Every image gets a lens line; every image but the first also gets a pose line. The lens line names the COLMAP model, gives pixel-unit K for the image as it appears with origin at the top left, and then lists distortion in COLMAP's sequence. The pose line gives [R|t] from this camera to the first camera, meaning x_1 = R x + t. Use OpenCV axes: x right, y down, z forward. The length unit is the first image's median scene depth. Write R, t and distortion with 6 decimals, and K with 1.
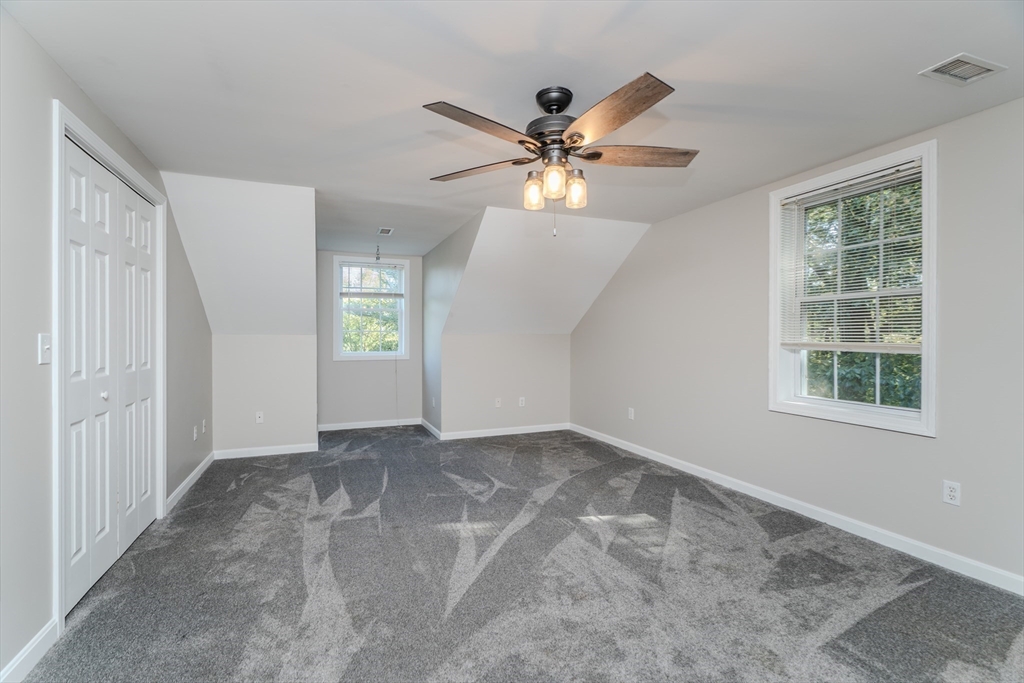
lens RADIAL K [[466.3, 0, 522.5], [0, 466.3, 346.4], [0, 0, 1]] dist [-0.001934, -0.000279]
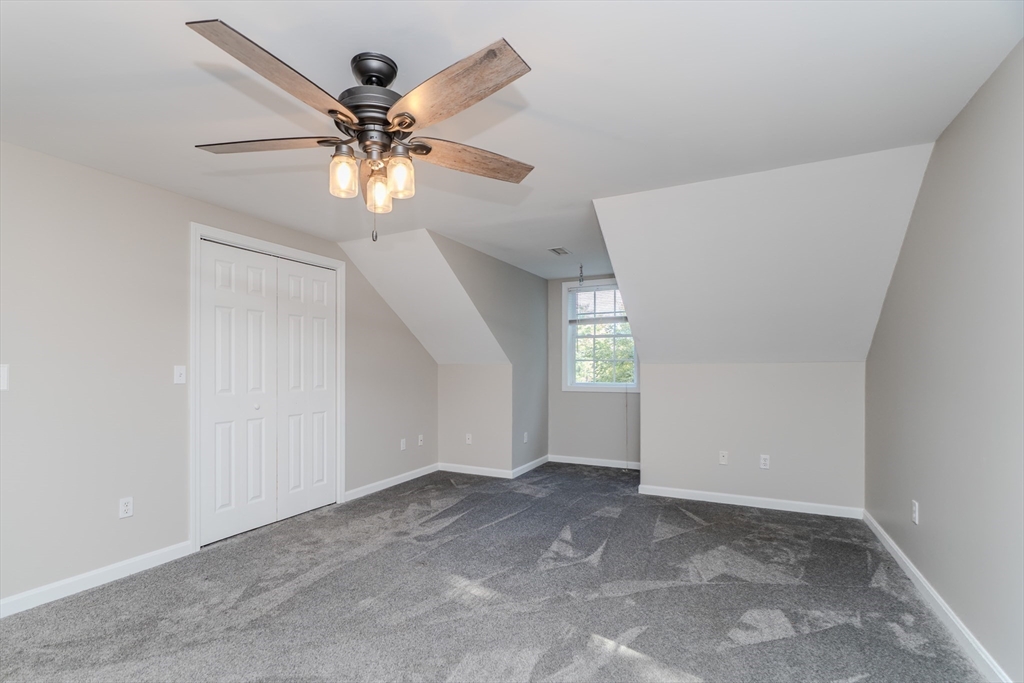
lens RADIAL K [[499.3, 0, 474.9], [0, 499.3, 372.9], [0, 0, 1]] dist [0.001619, 0.000316]
pose [[0.616480, 0.007415, -0.787335, 0.525330], [-0.010101, 0.999948, 0.001509, -0.011080], [0.787305, 0.007023, 0.616523, 0.371649]]
